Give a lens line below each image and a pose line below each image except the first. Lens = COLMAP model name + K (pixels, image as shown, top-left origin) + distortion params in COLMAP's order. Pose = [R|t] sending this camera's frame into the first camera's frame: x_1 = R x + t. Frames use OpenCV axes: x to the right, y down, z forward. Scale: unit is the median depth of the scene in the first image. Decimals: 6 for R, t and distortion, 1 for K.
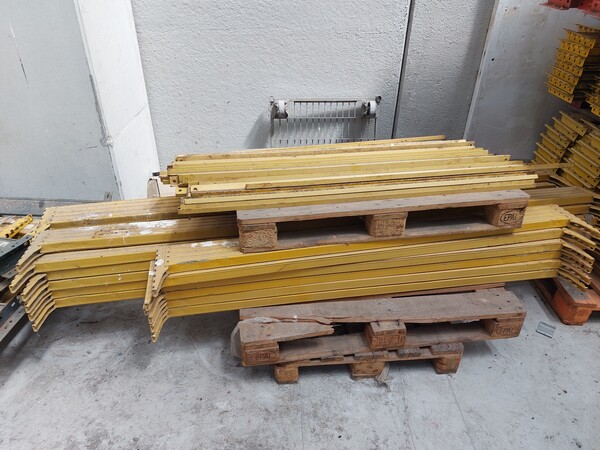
lens RADIAL K [[429.9, 0, 300.0], [0, 429.9, 225.0], [0, 0, 1]] dist [0.087782, -0.087405]
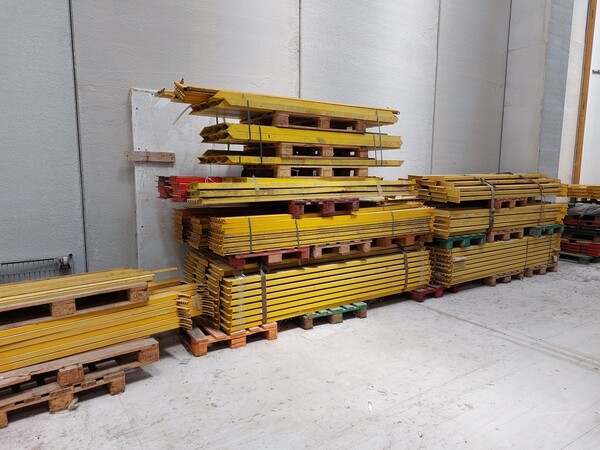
lens RADIAL K [[429.9, 0, 300.0], [0, 429.9, 225.0], [0, 0, 1]] dist [0.087782, -0.087405]
pose [[0.849291, -0.080293, 0.521783, 0.112654], [0.287810, 0.898991, -0.330122, 0.525768], [-0.442572, 0.430544, 0.786614, -0.905198]]
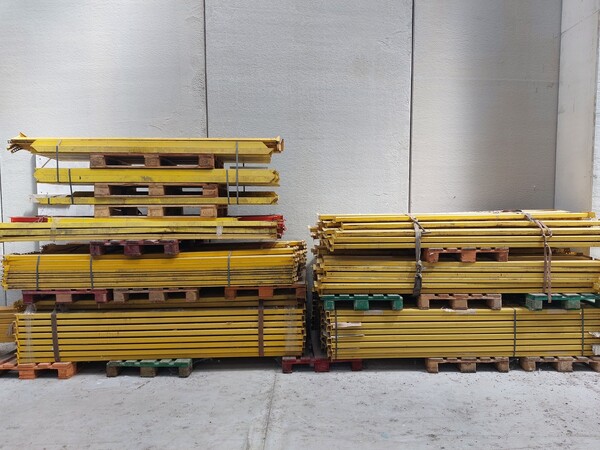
lens RADIAL K [[421.7, 0, 300.0], [0, 421.7, 225.0], [0, 0, 1]] dist [0.071866, -0.084657]
pose [[0.999693, -0.023007, -0.009151, 2.412094], [0.015790, 0.877044, -0.480150, 0.662910], [0.019072, 0.479859, 0.877138, -1.129061]]
